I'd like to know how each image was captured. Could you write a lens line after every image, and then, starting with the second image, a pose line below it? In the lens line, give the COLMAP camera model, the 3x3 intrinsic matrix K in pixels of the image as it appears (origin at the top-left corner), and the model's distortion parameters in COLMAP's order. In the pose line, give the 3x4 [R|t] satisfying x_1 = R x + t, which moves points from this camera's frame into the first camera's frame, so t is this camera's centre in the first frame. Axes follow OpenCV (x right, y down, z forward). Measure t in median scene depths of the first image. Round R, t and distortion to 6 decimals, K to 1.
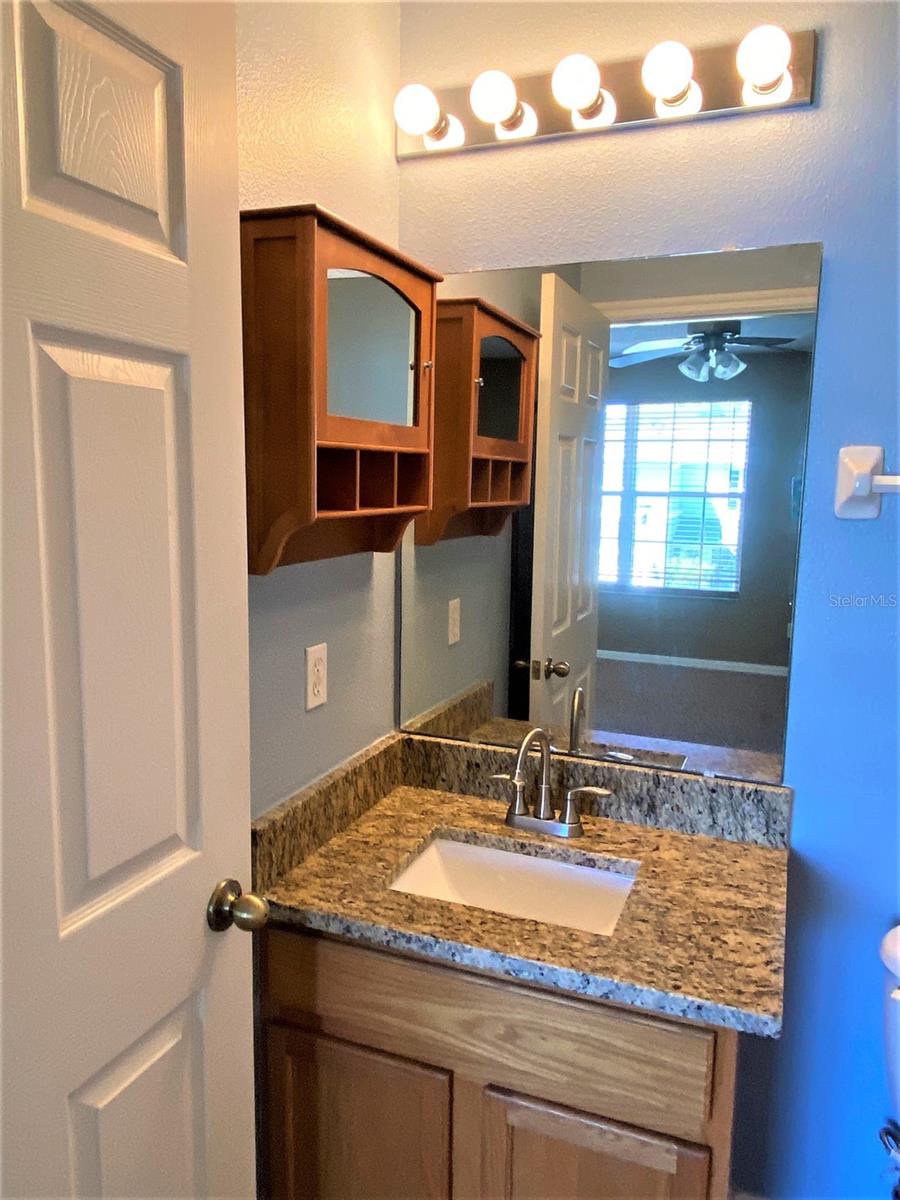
lens RADIAL K [[859.1, 0, 450.0], [0, 859.1, 600.0], [0, 0, 1]] dist [0.086372, -0.115657]
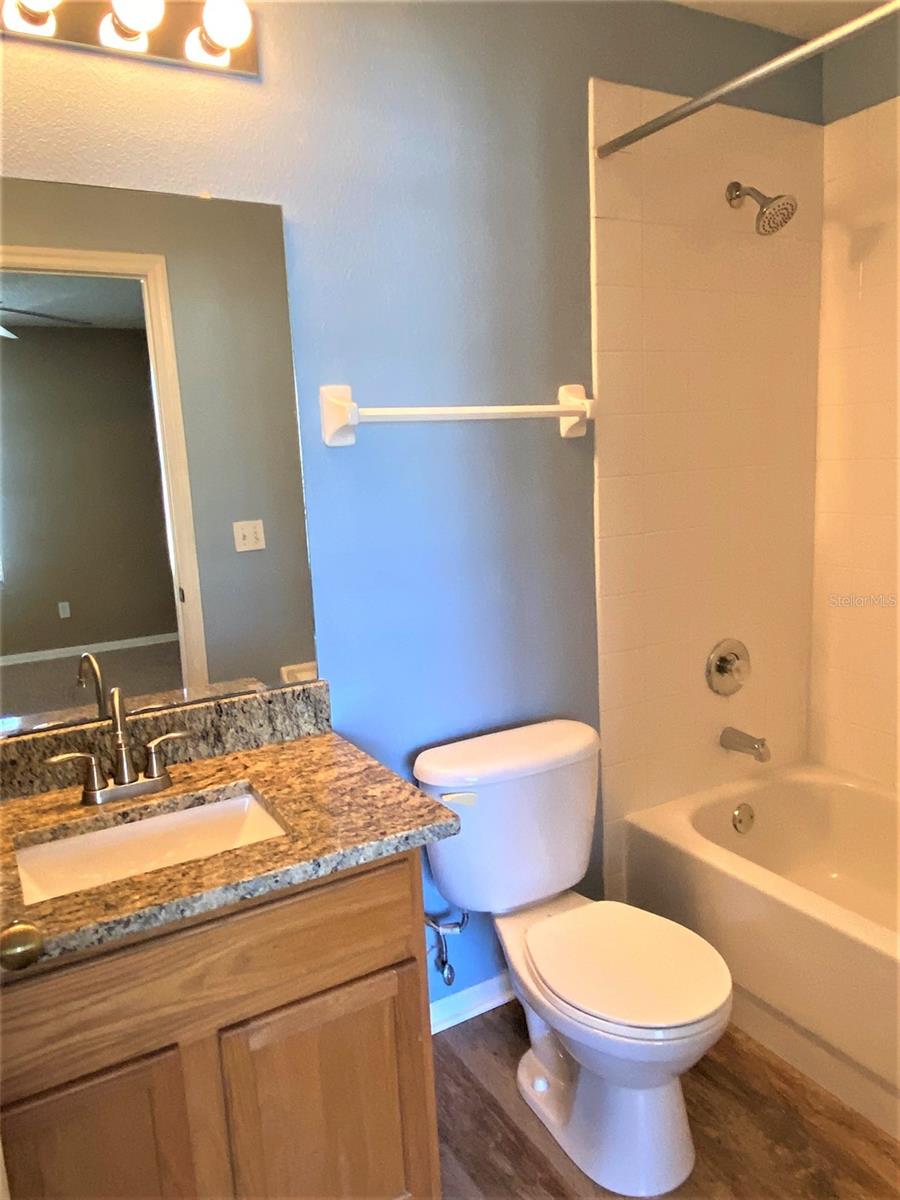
lens RADIAL K [[859.1, 0, 450.0], [0, 859.1, 600.0], [0, 0, 1]] dist [0.086372, -0.115657]
pose [[0.613098, -0.176385, 0.770065, -0.390504], [0.169057, 0.981469, 0.090211, 0.034383], [-0.771707, 0.074876, 0.631556, 0.128415]]
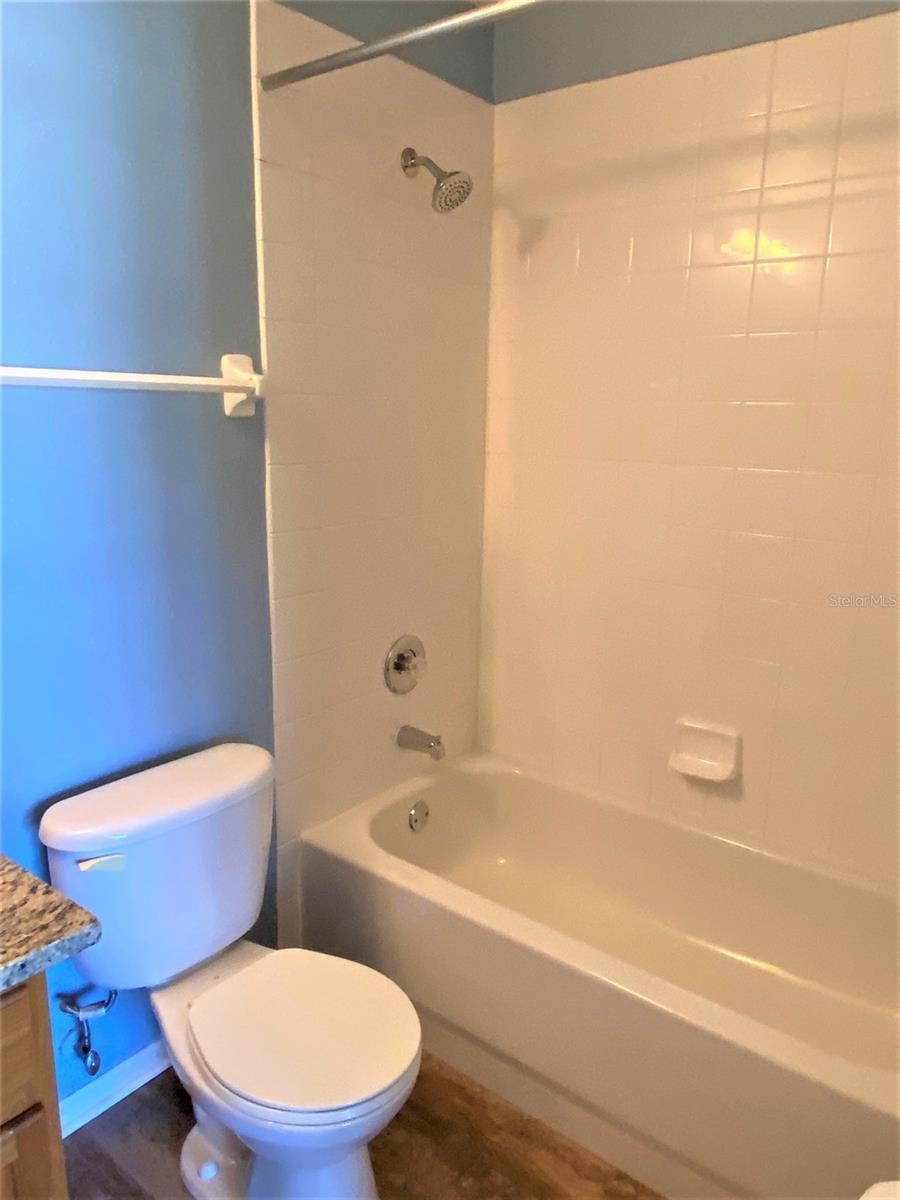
lens RADIAL K [[859.8, 0, 450.0], [0, 859.8, 600.0], [0, 0, 1]] dist [0.048839, -0.052211]
pose [[0.276293, -0.223417, 0.934744, -0.249069], [0.122204, 0.972877, 0.196410, -0.014334], [-0.953273, 0.059962, 0.296101, 0.214961]]
